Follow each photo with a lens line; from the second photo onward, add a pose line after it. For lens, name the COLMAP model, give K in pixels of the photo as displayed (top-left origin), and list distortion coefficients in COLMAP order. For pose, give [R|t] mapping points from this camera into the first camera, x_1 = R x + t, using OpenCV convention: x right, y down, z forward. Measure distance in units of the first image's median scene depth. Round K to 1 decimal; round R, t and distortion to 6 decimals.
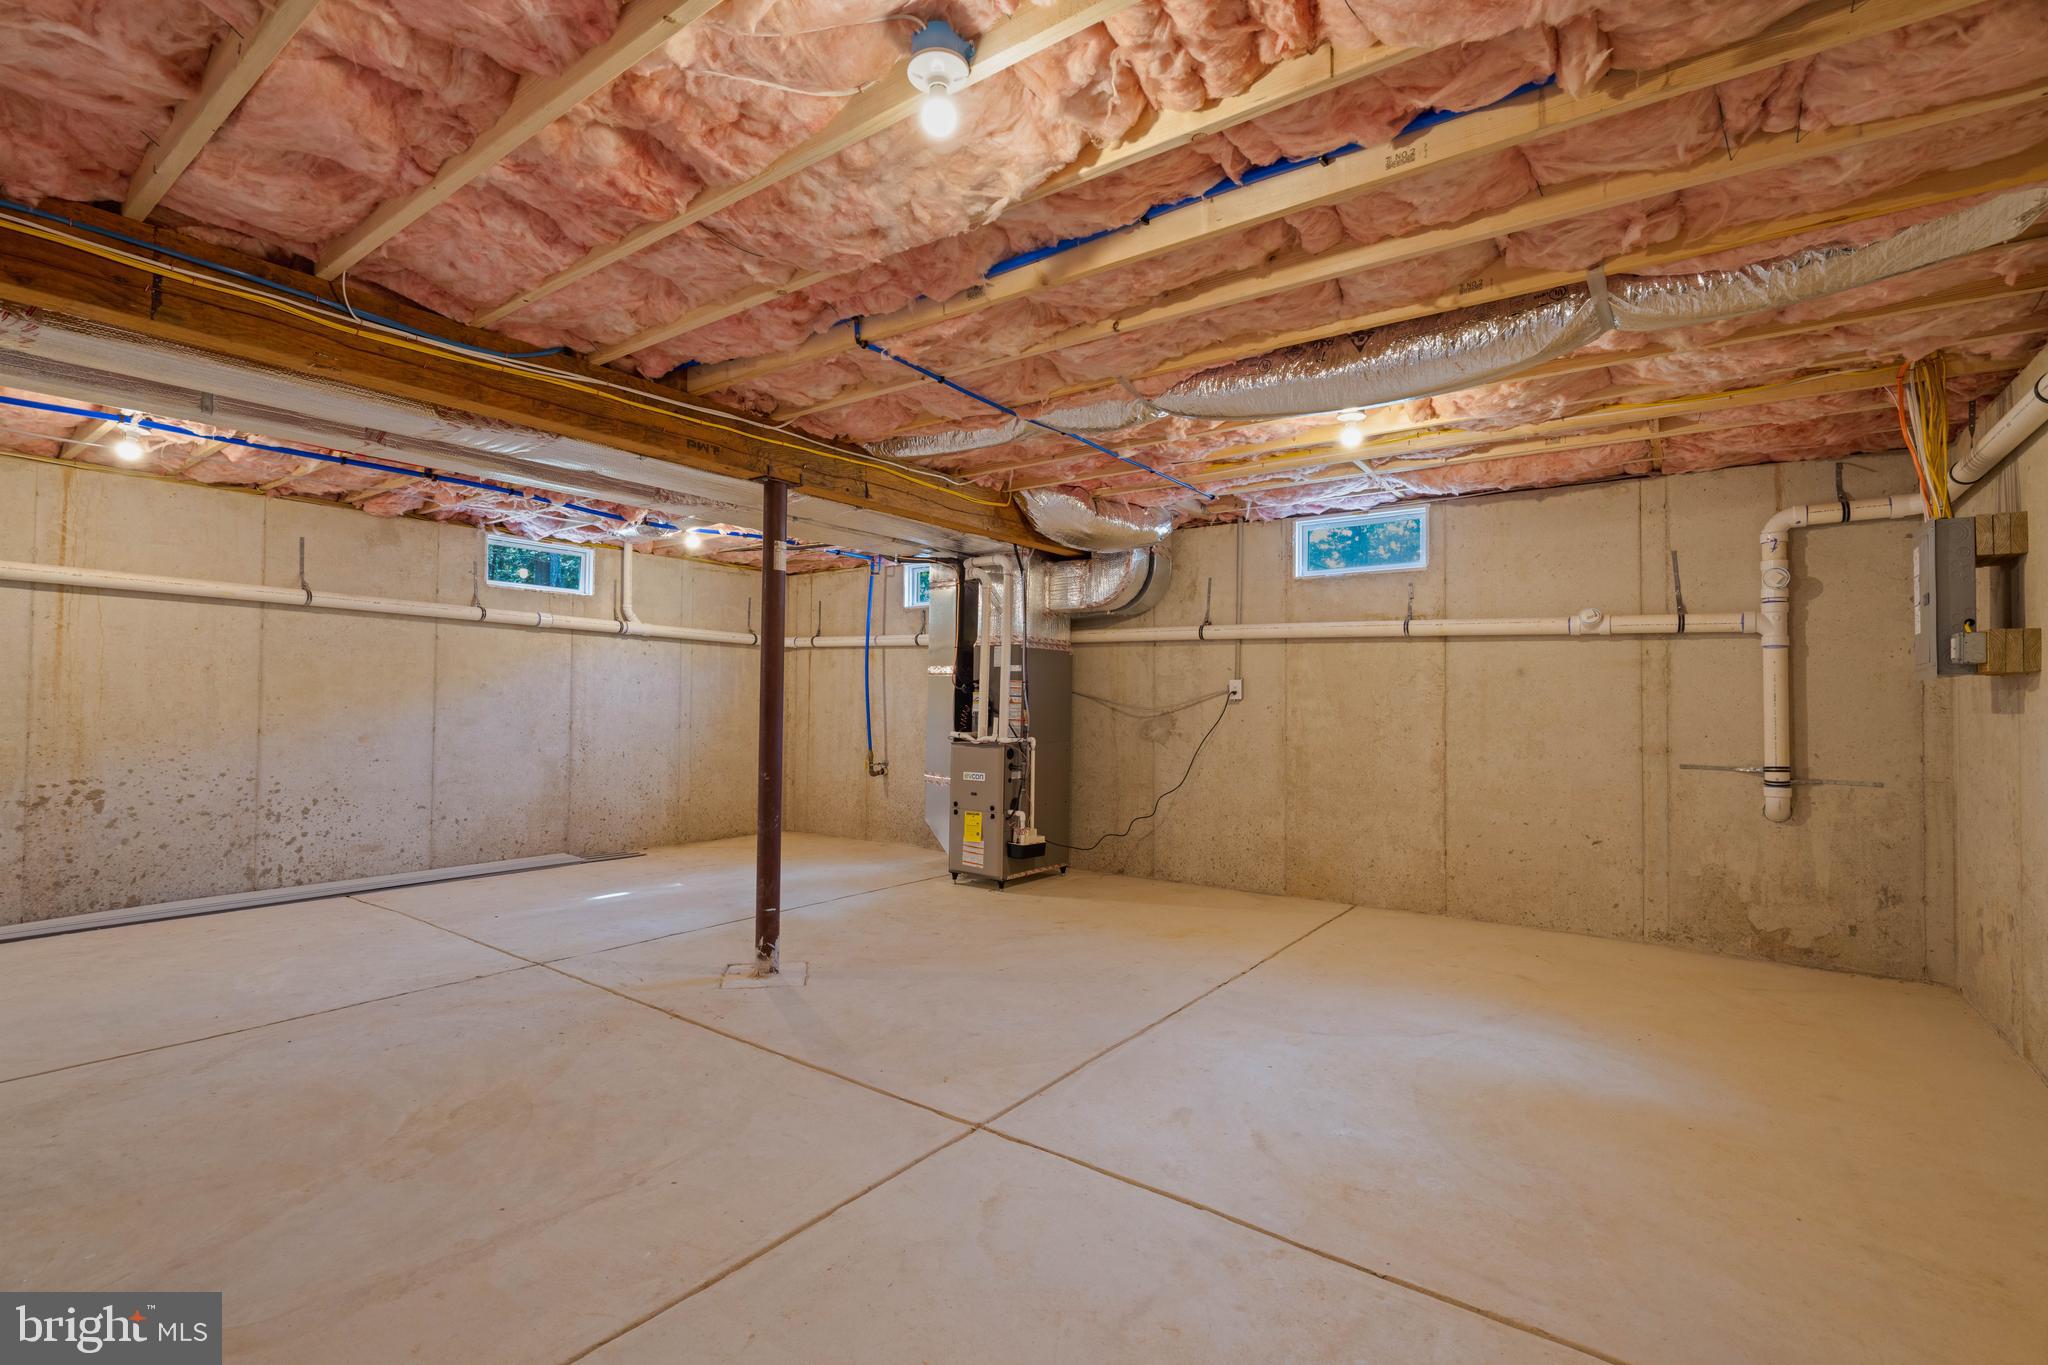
lens RADIAL K [[929.8, 0, 1023.1], [0, 929.8, 683.0], [0, 0, 1]] dist [-0.004405, 0.001303]
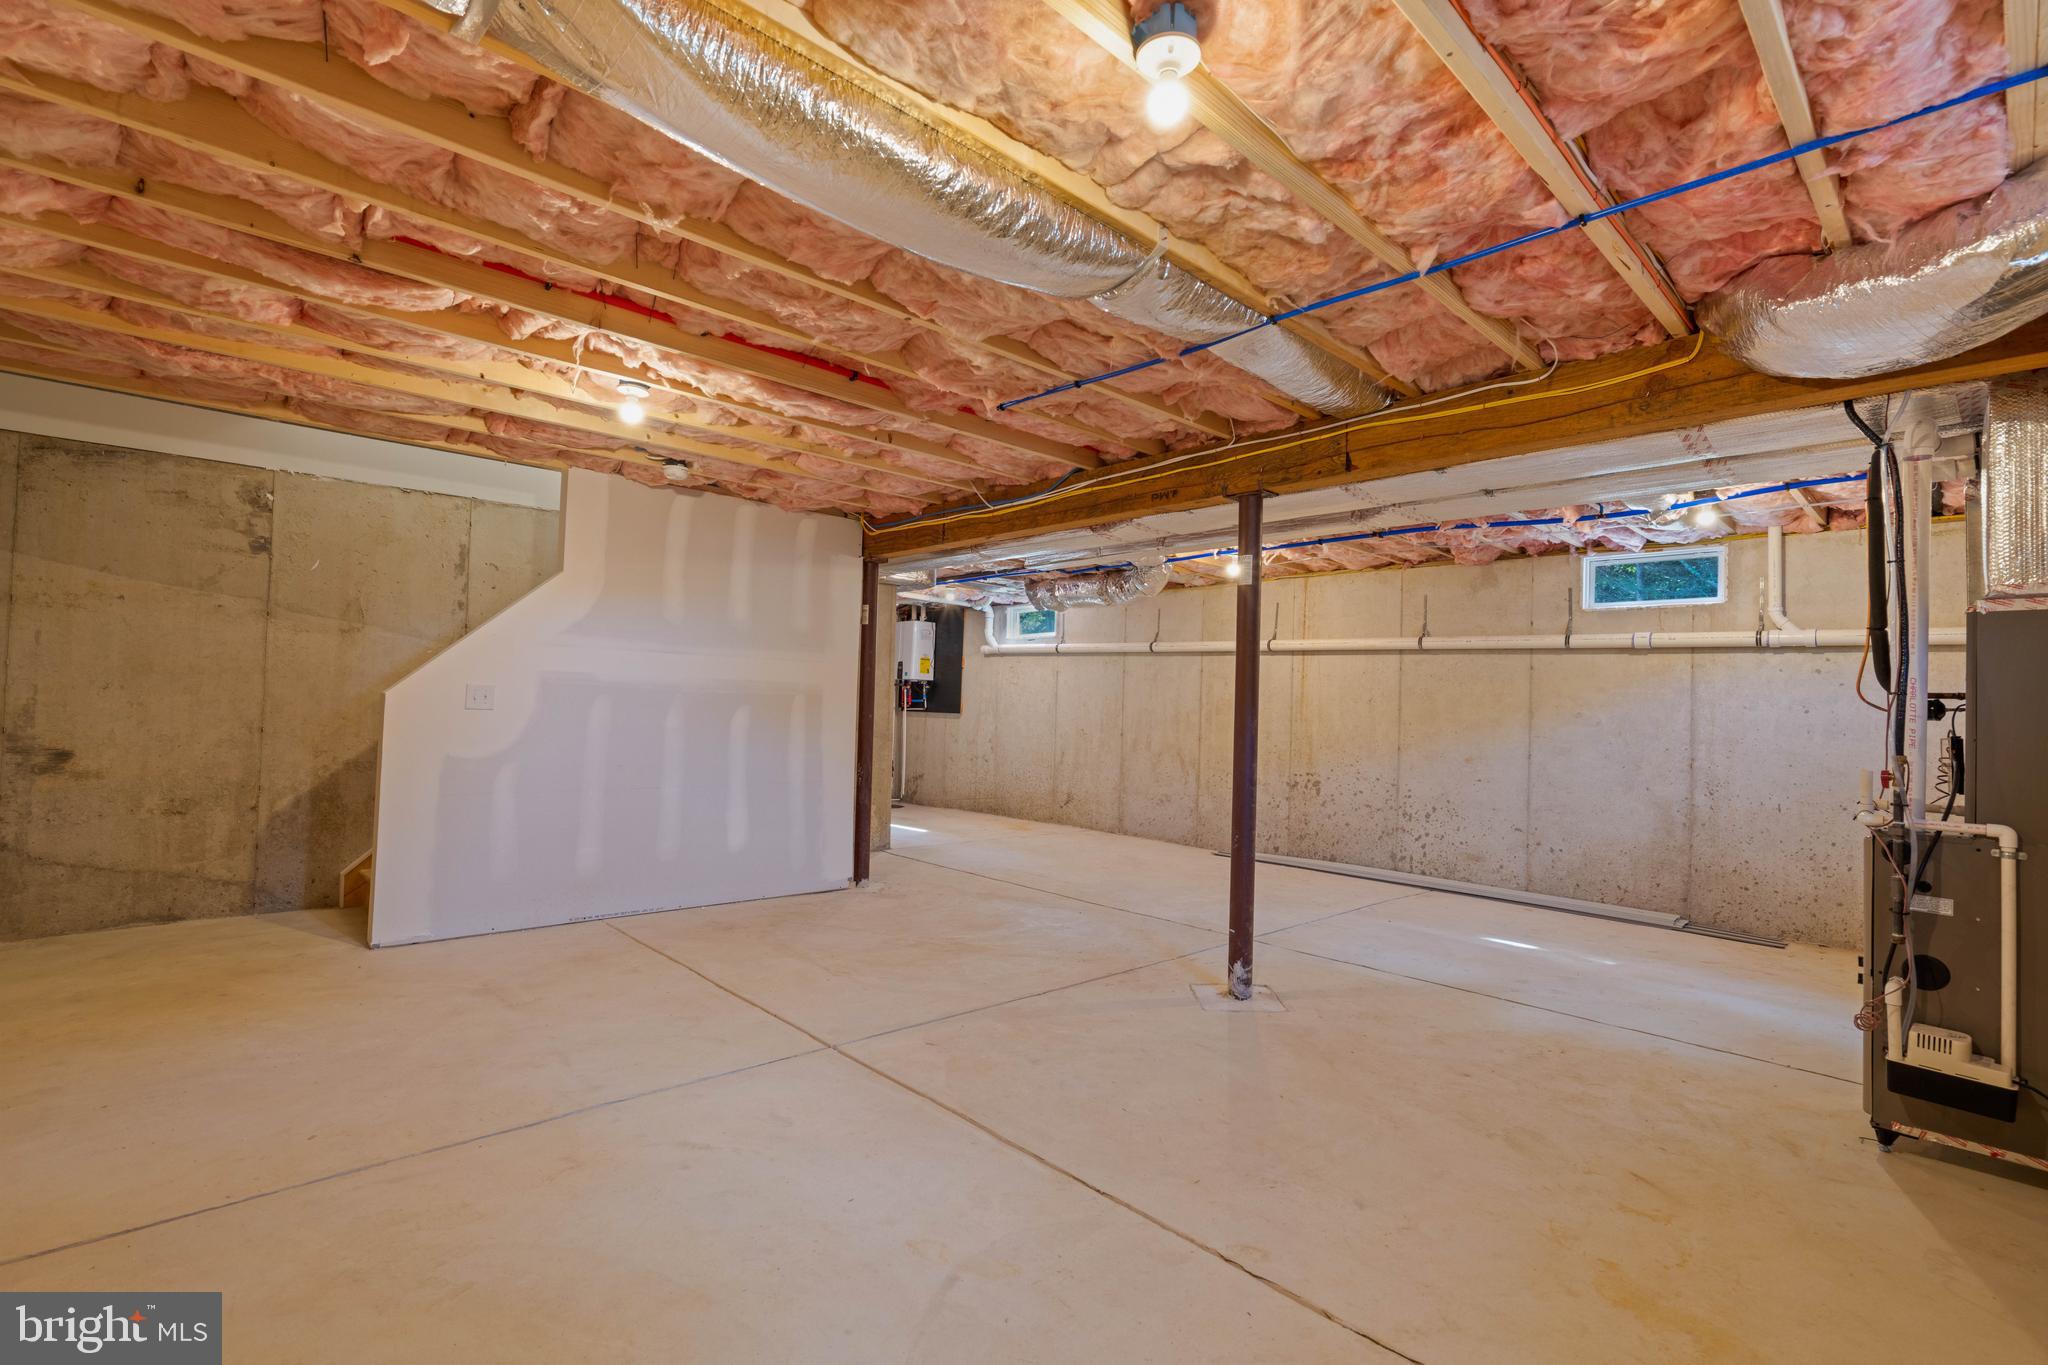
lens RADIAL K [[929.8, 0, 1026.0], [0, 929.8, 687.3], [0, 0, 1]] dist [-0.004405, 0.001303]
pose [[-0.188966, -0.037126, -0.981282, 0.557535], [-0.011546, 0.999300, -0.035585, 0.018026], [0.981916, 0.004605, -0.189263, 0.726421]]
